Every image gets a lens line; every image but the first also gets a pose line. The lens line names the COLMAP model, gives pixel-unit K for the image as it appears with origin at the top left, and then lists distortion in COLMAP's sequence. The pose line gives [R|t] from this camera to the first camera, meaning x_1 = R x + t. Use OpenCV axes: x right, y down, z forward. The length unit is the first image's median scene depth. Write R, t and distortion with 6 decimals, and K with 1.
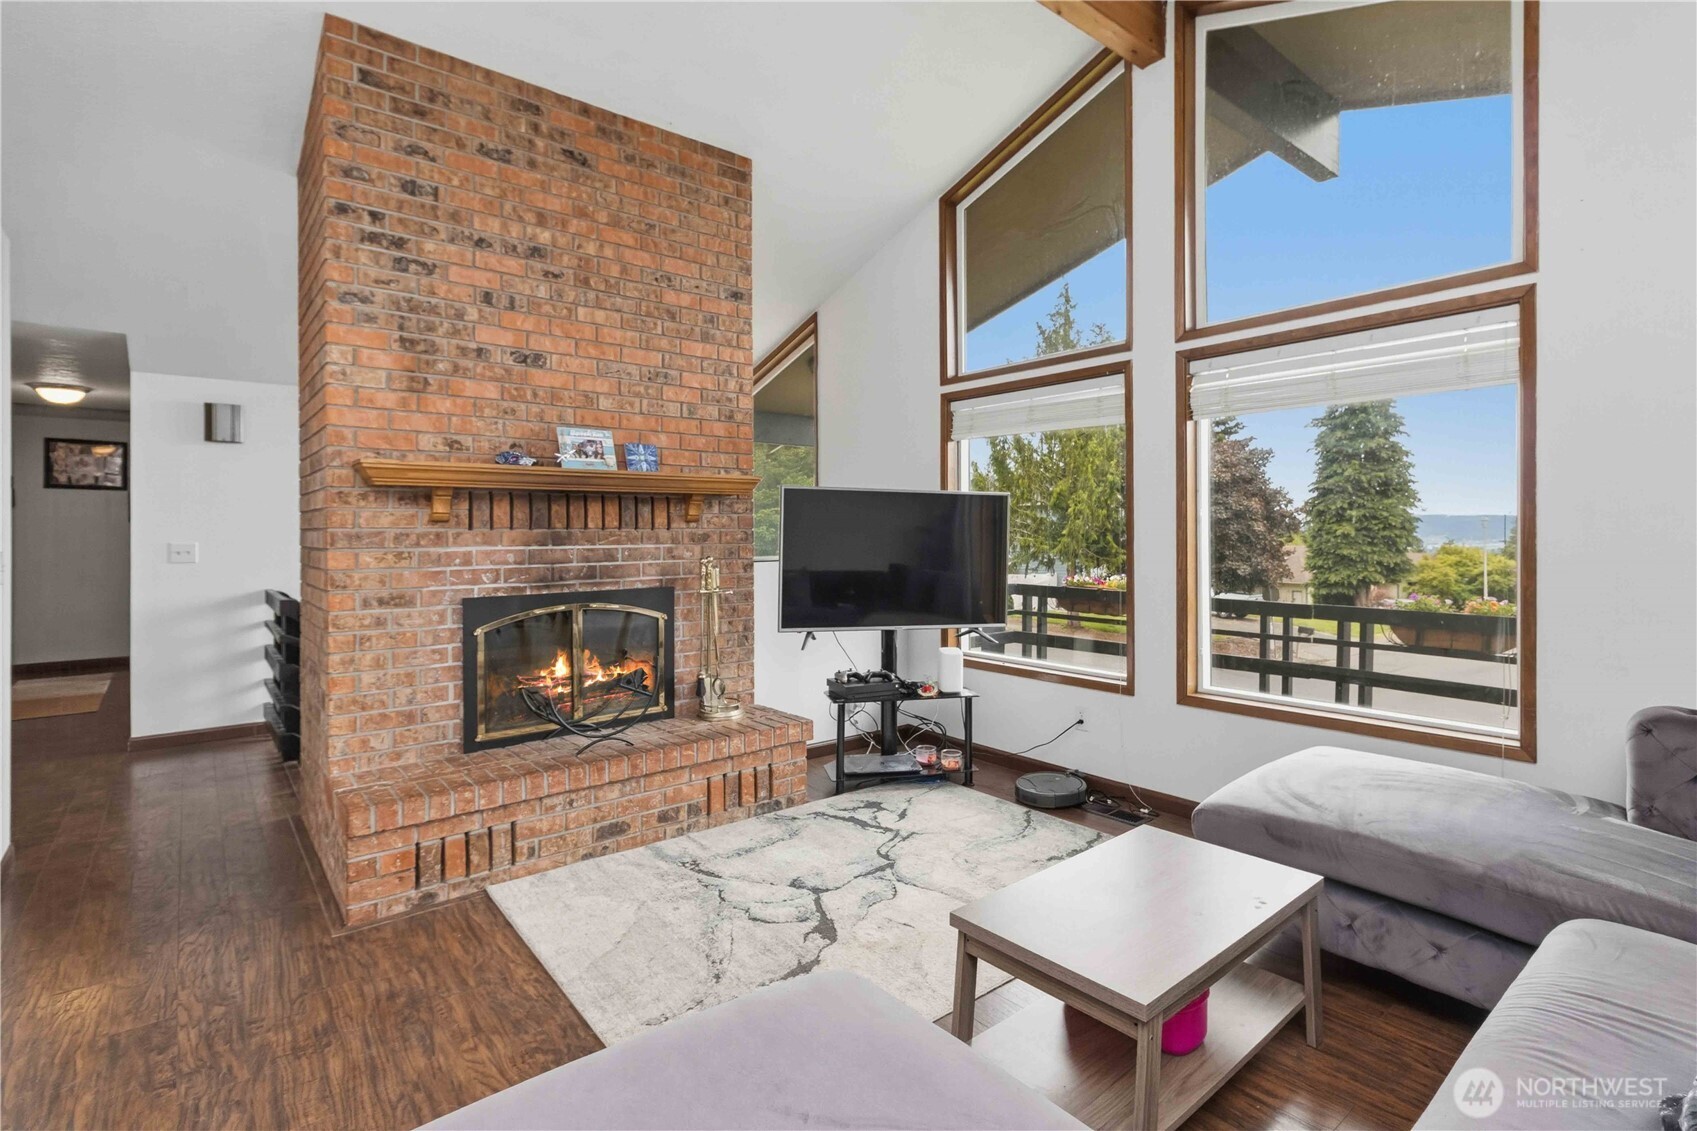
lens RADIAL K [[825.3, 0, 875.3], [0, 825.3, 531.3], [0, 0, 1]] dist [0.004510, 0.000995]
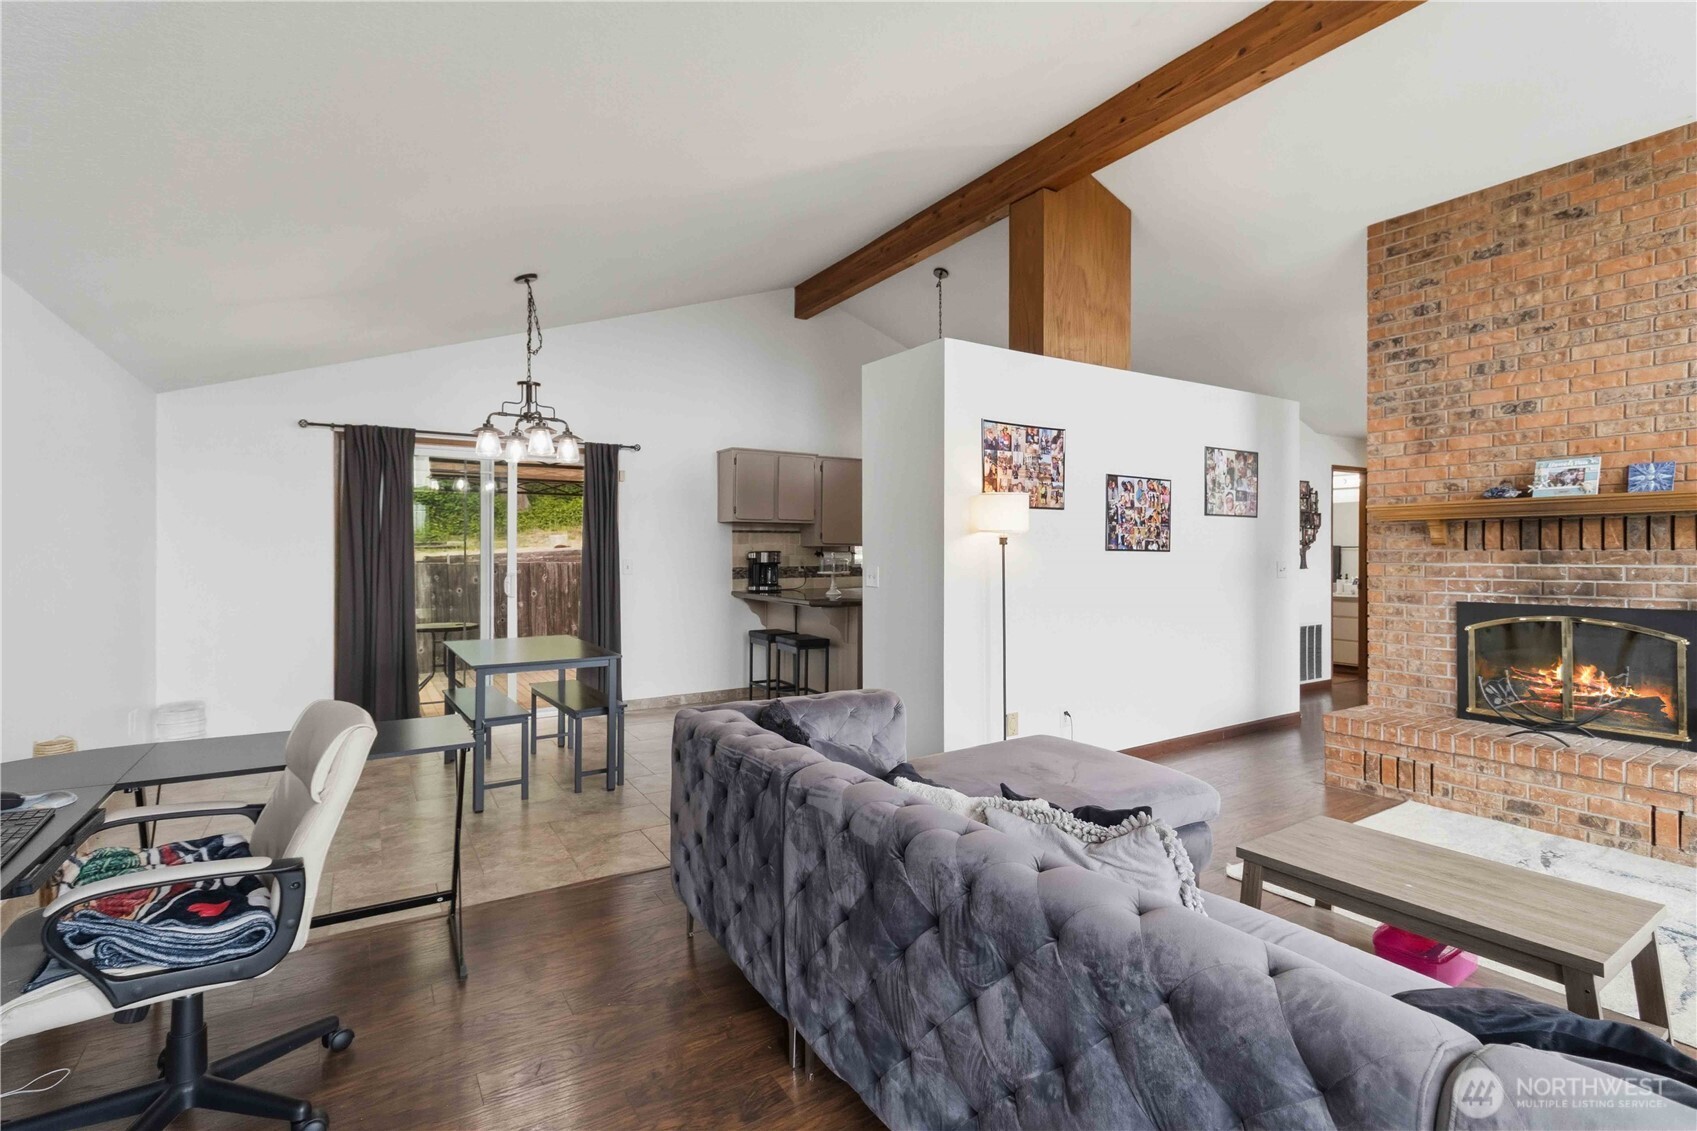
lens RADIAL K [[798.1, 0, 872.5], [0, 798.1, 552.5], [0, 0, 1]] dist [0.004083, 0.001357]
pose [[-0.123415, 0.003128, -0.992350, 0.848146], [0.000978, 0.999995, 0.003030, -0.002733], [0.992355, -0.000596, -0.123418, 0.210084]]
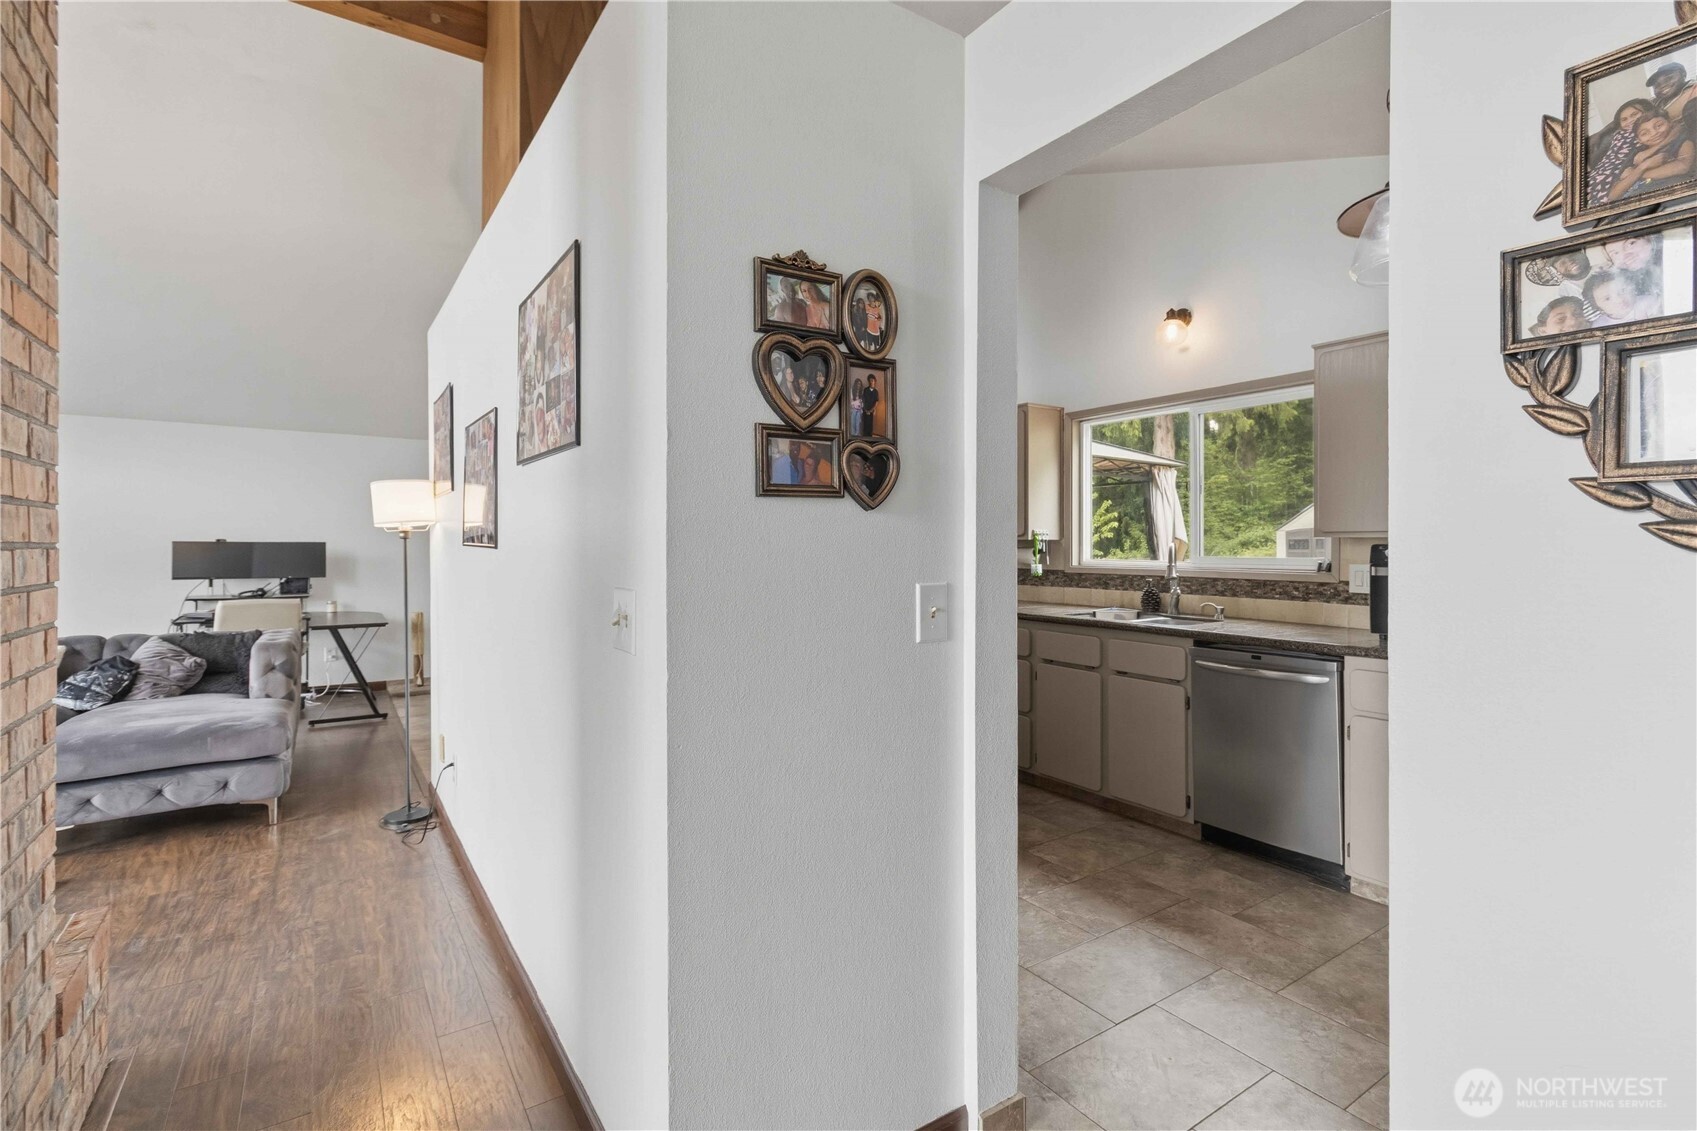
lens RADIAL K [[792.7, 0, 874.4], [0, 792.7, 545.4], [0, 0, 1]] dist [0.001146, 0.000495]
pose [[-0.996078, 0.000183, 0.088479, -1.074901], [0.000129, 1.000000, -0.000615, -0.001175], [-0.088479, -0.000601, -0.996078, 1.272779]]
